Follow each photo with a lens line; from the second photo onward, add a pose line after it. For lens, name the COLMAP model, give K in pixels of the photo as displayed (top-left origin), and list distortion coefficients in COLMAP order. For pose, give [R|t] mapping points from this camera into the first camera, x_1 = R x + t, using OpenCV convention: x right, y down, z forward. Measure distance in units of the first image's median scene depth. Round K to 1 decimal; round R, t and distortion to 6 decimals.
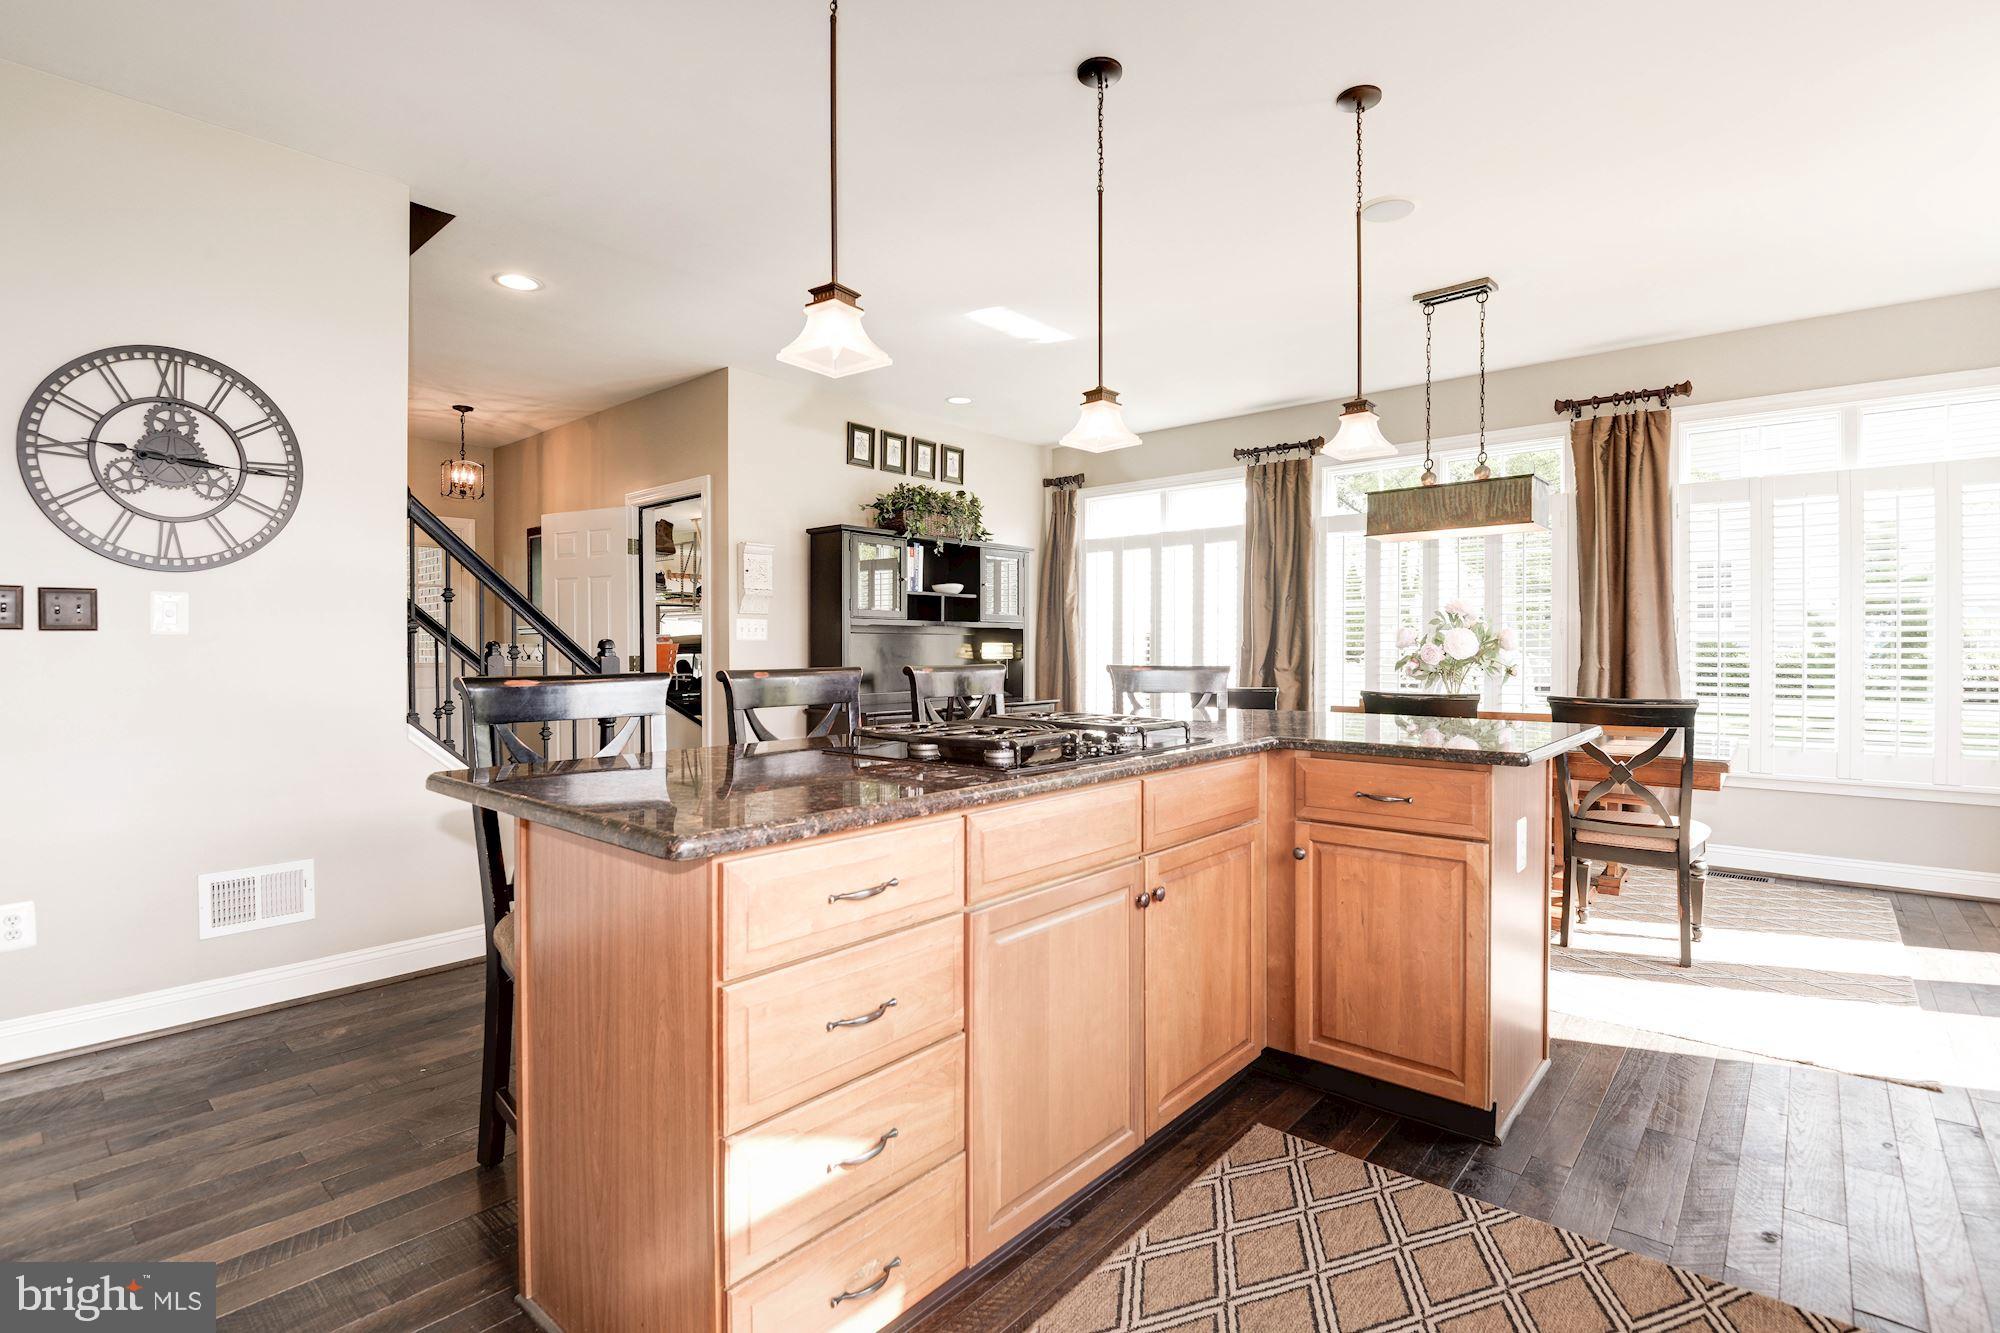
lens RADIAL K [[941.7, 0, 998.0], [0, 941.7, 659.8], [0, 0, 1]] dist [0.012488, -0.028753]
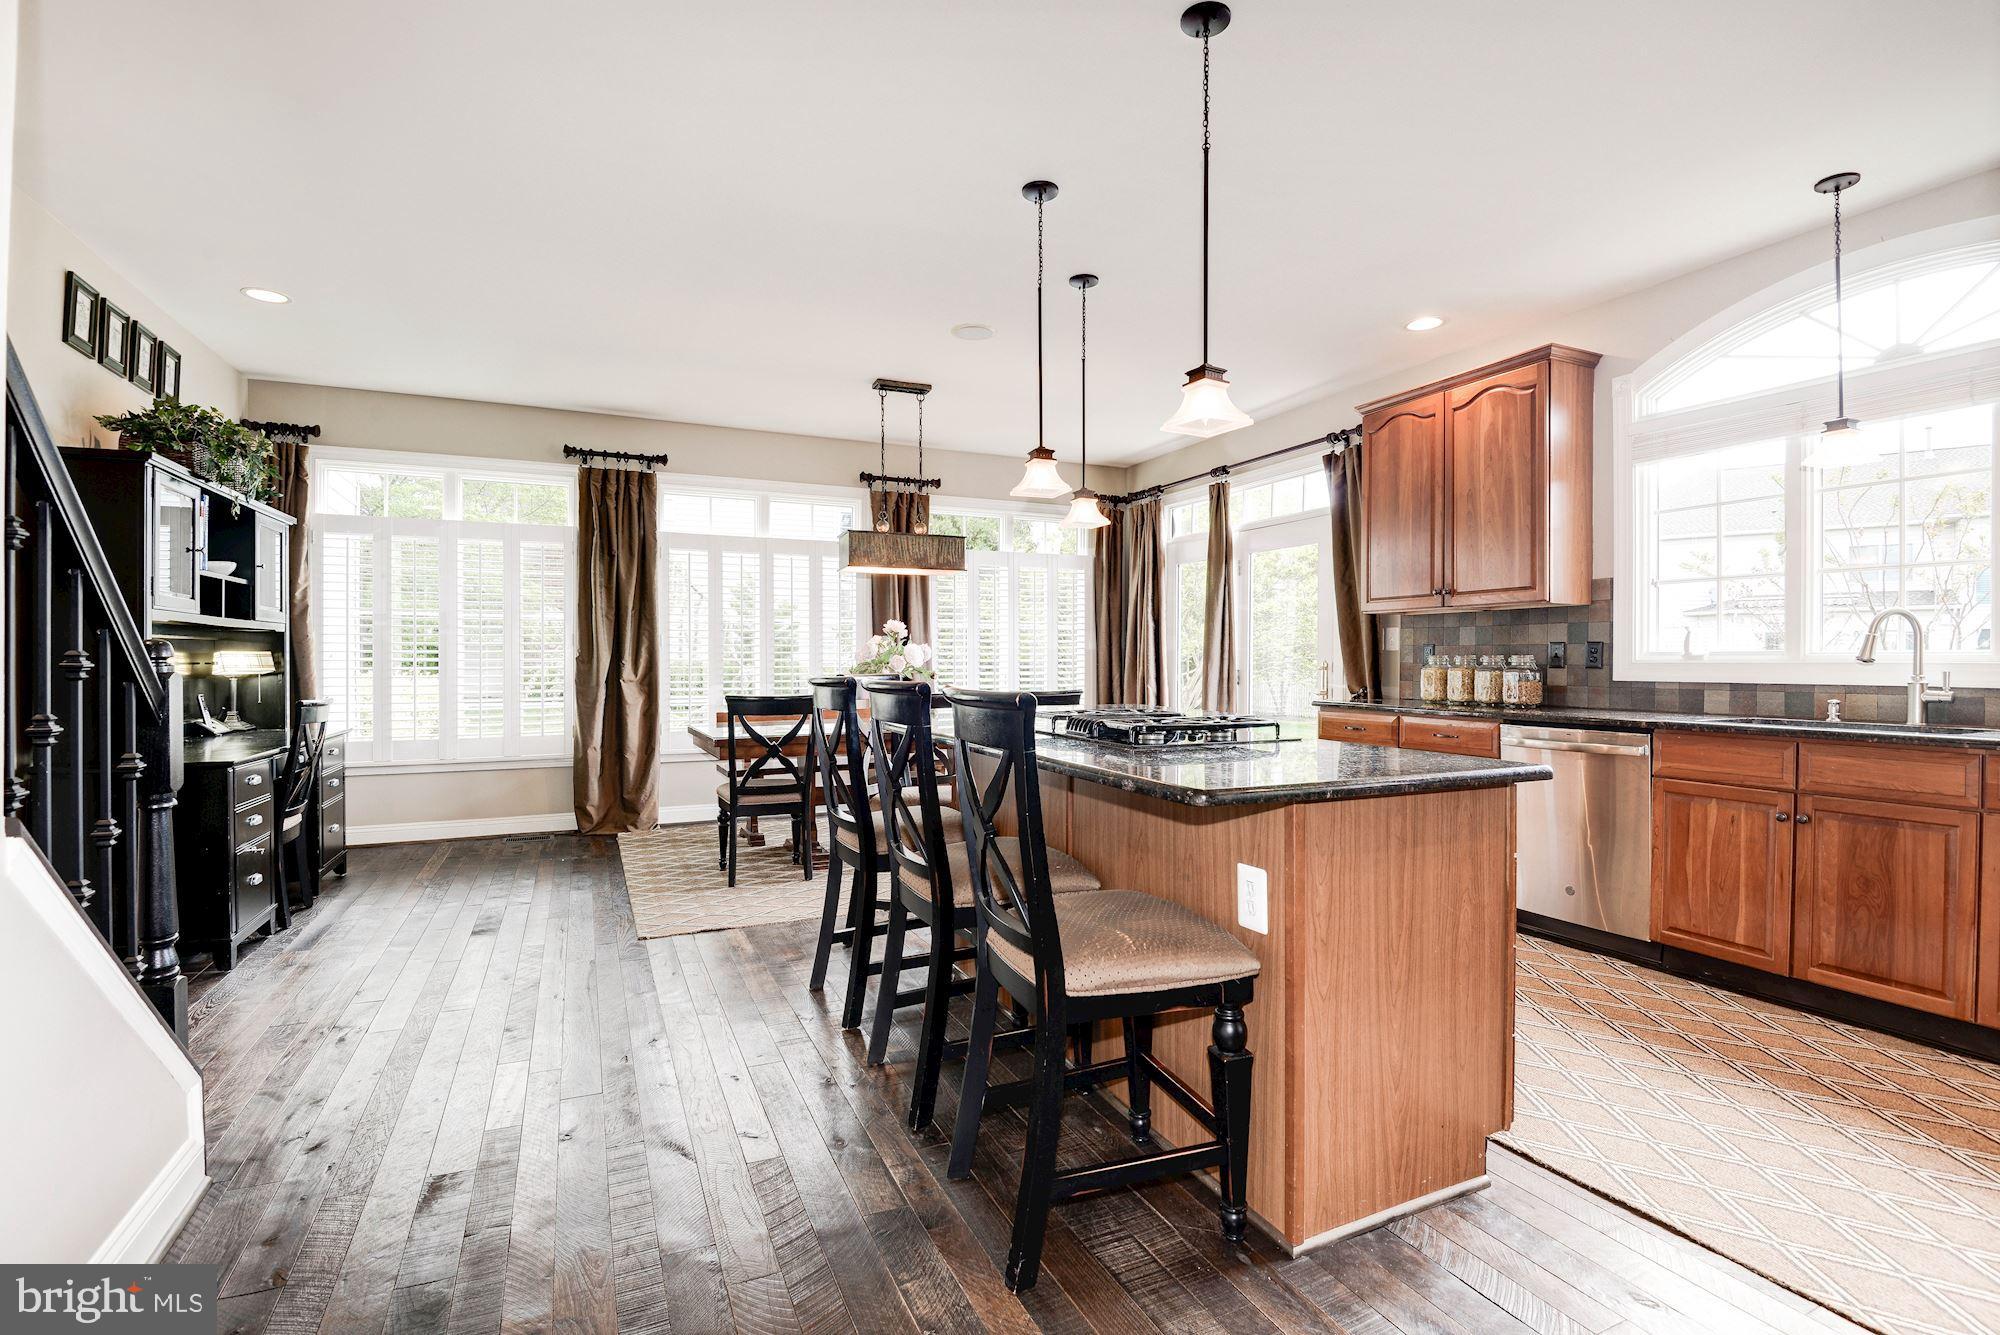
lens RADIAL K [[928.7, 0, 953.0], [0, 928.7, 648.4], [0, 0, 1]] dist [0.013594, -0.026658]
pose [[0.410355, 0.004058, 0.911917, -0.934224], [0.009629, 0.999915, -0.008783, -0.017494], [-0.911875, 0.012385, 0.410281, 0.567064]]
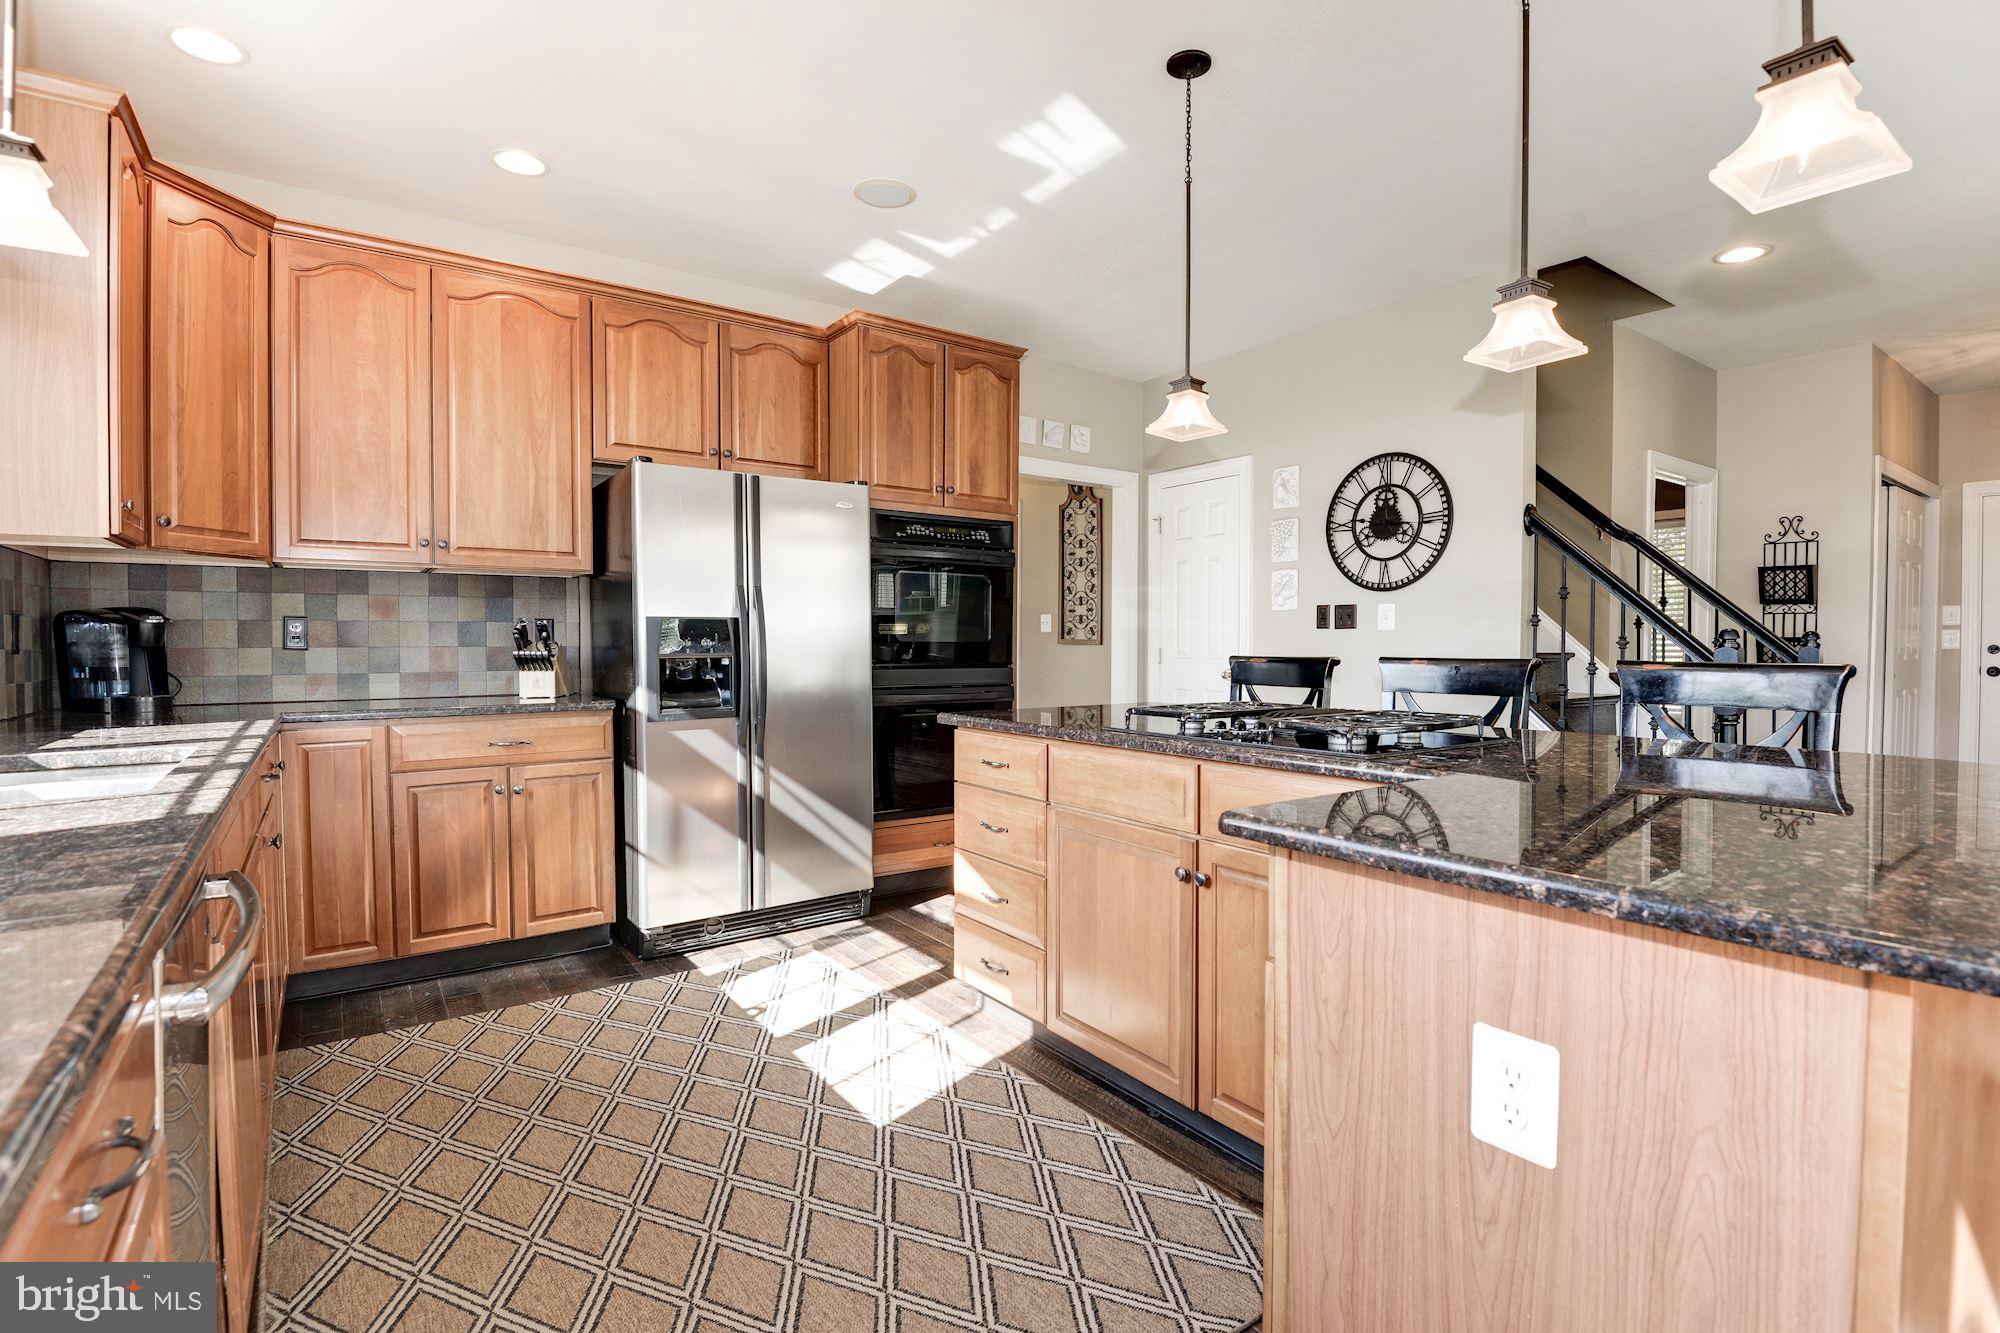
lens RADIAL K [[941.7, 0, 998.0], [0, 941.7, 659.8], [0, 0, 1]] dist [0.012488, -0.028753]
pose [[-0.231137, 0.022884, -0.972652, 0.839808], [-0.014775, 0.999525, 0.027028, -0.010008], [0.972809, 0.020618, -0.230689, 0.703143]]
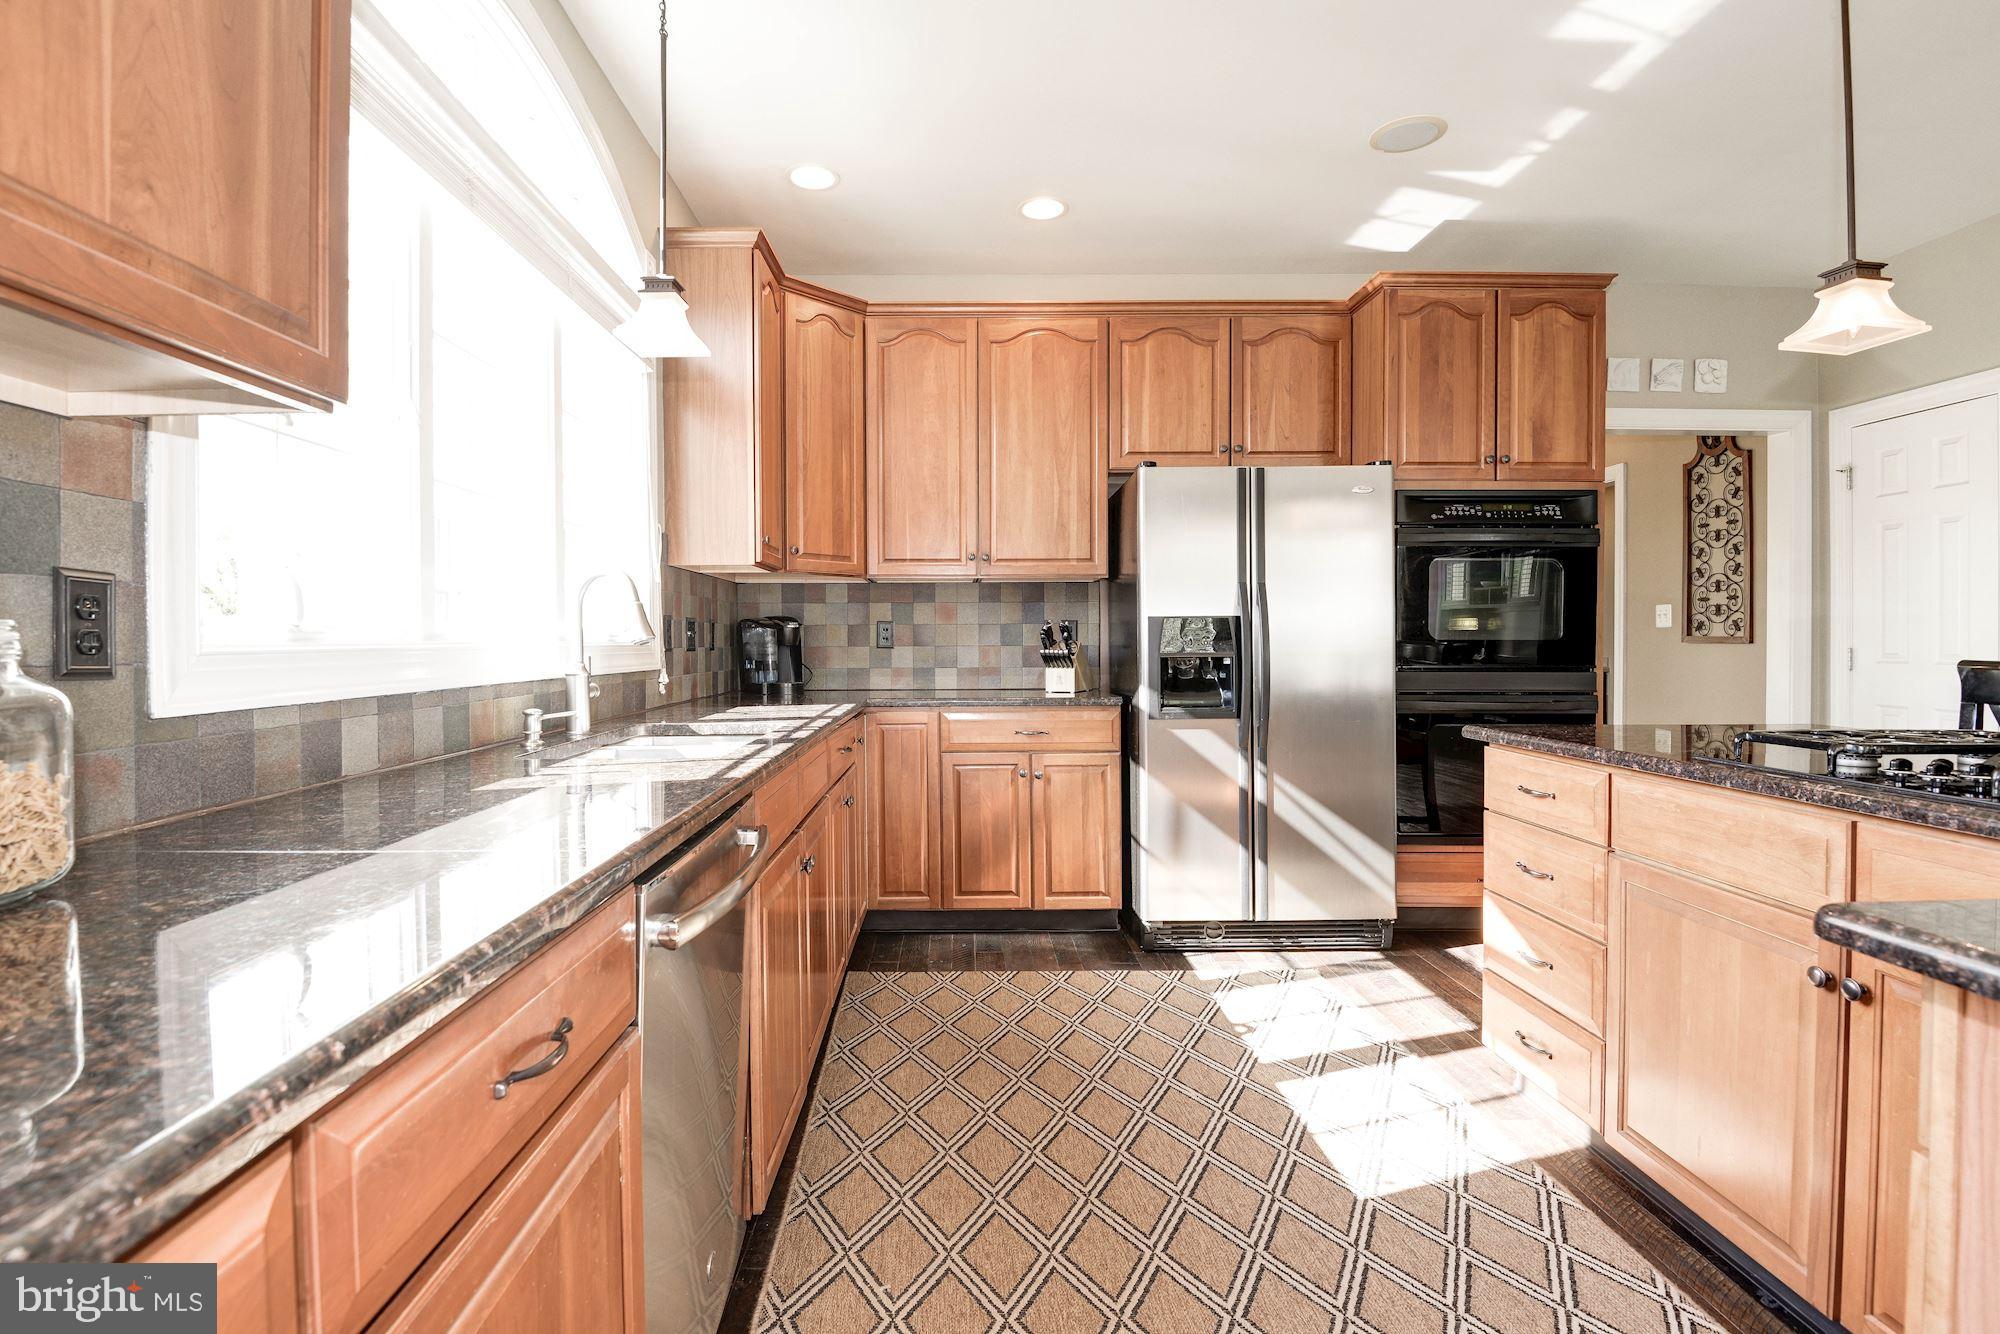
lens RADIAL K [[928.7, 0, 953.0], [0, 928.7, 647.9], [0, 0, 1]] dist [0.013594, -0.026658]
pose [[-0.756529, 0.011004, -0.653867, 0.770389], [-0.004868, 0.999736, 0.022457, -0.010960], [0.653942, 0.020172, -0.756276, 0.739947]]
